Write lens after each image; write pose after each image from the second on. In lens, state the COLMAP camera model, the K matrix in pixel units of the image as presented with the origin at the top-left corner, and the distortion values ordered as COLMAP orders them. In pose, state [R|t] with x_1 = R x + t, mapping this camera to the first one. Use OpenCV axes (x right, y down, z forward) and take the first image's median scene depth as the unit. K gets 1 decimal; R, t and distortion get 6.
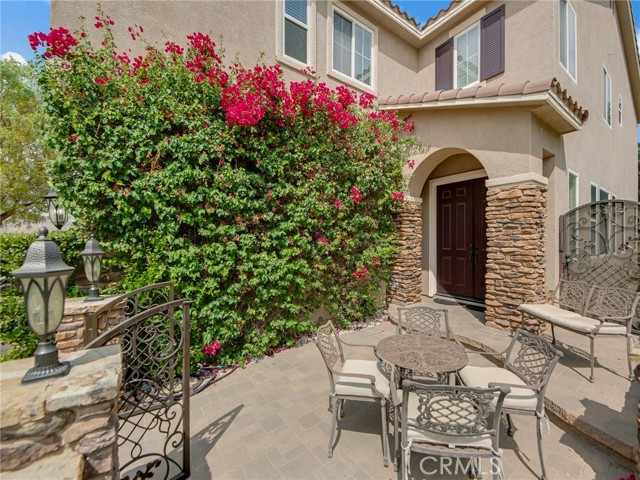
lens RADIAL K [[258.3, 0, 323.2], [0, 258.3, 233.0], [0, 0, 1]] dist [0.011163, -0.007342]
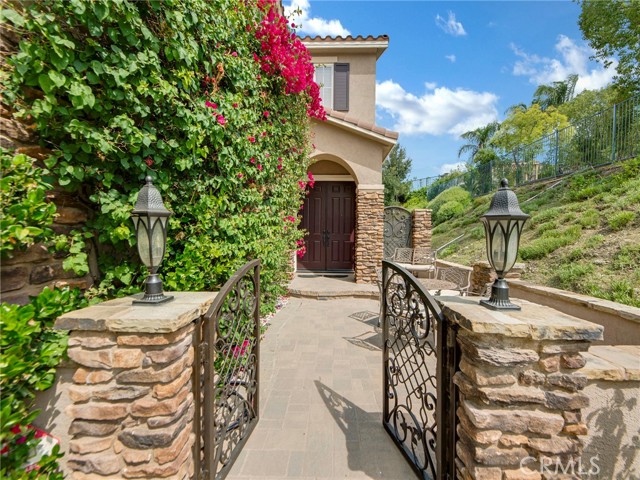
lens RADIAL K [[258.3, 0, 323.2], [0, 258.3, 233.0], [0, 0, 1]] dist [0.011163, -0.007342]
pose [[0.625001, 0.010915, 0.780548, -0.651286], [-0.028725, 0.999547, 0.009023, 0.064456], [-0.780095, -0.028060, 0.625031, 0.242773]]
